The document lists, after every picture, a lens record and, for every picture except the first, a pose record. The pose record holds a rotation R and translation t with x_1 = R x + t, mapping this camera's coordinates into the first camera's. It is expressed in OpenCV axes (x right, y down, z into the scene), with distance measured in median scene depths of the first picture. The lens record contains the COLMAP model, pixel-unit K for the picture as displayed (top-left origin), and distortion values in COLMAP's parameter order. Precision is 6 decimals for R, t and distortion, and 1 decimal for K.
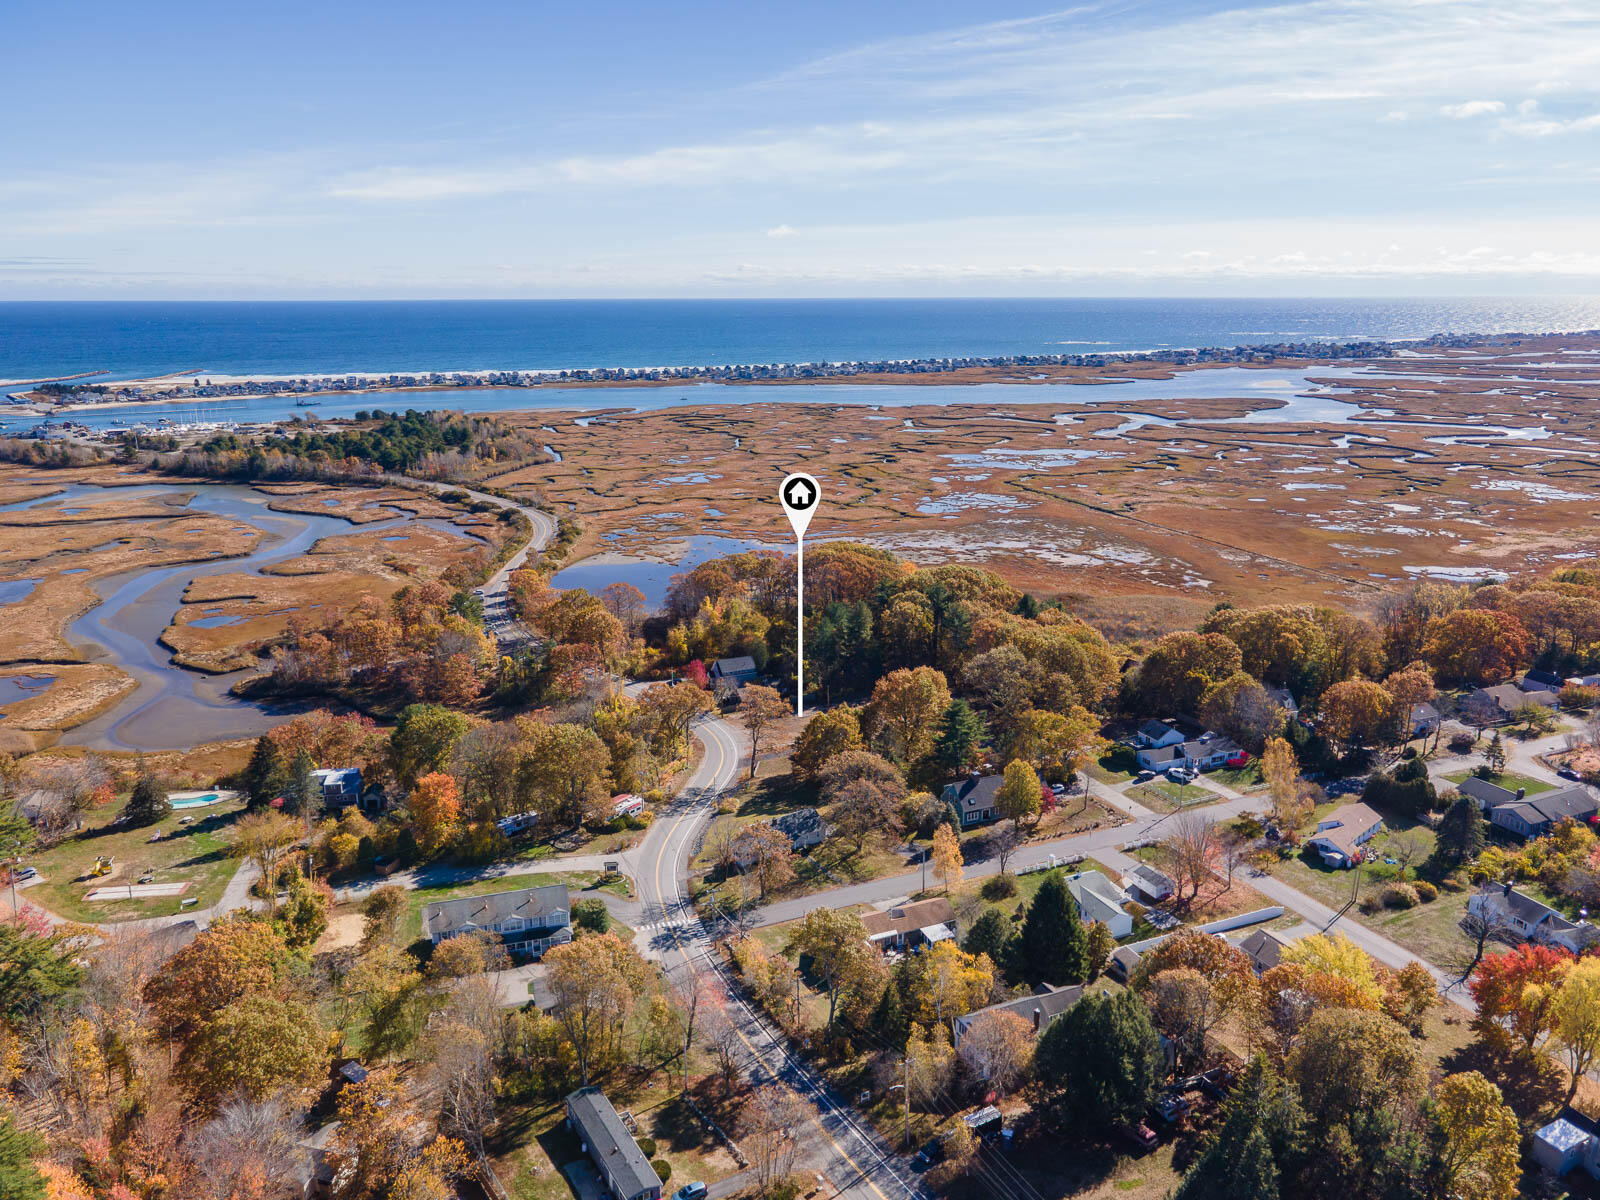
lens RADIAL K [[1201.2, 0, 805.6], [0, 1201.2, 597.7], [0, 0, 1]] dist [-0.008361, 0.048352]
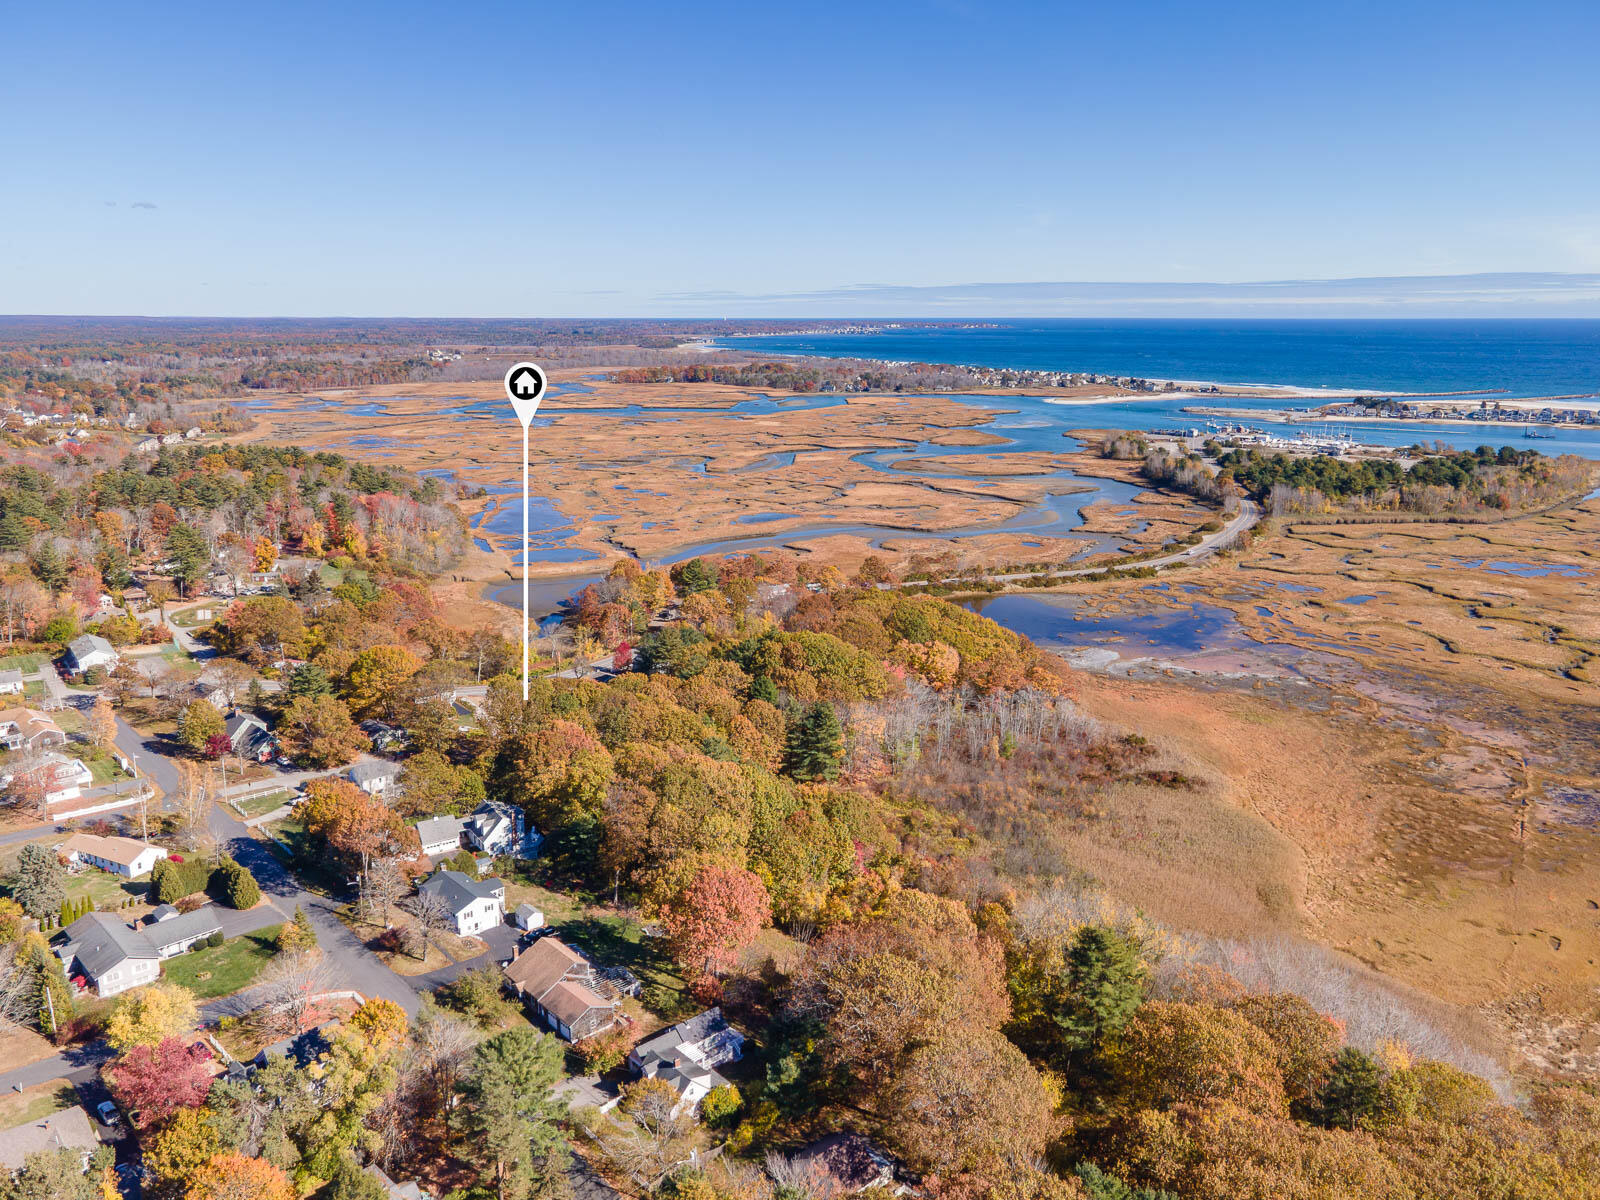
lens RADIAL K [[1211.1, 0, 800.0], [0, 1211.1, 600.0], [0, 0, 1]] dist [-0.004401, 0.010808]
pose [[0.310514, 0.225096, -0.923533, 0.320876], [-0.235344, 0.959515, 0.154737, -0.064356], [0.920975, 0.169300, 0.350918, 0.235748]]
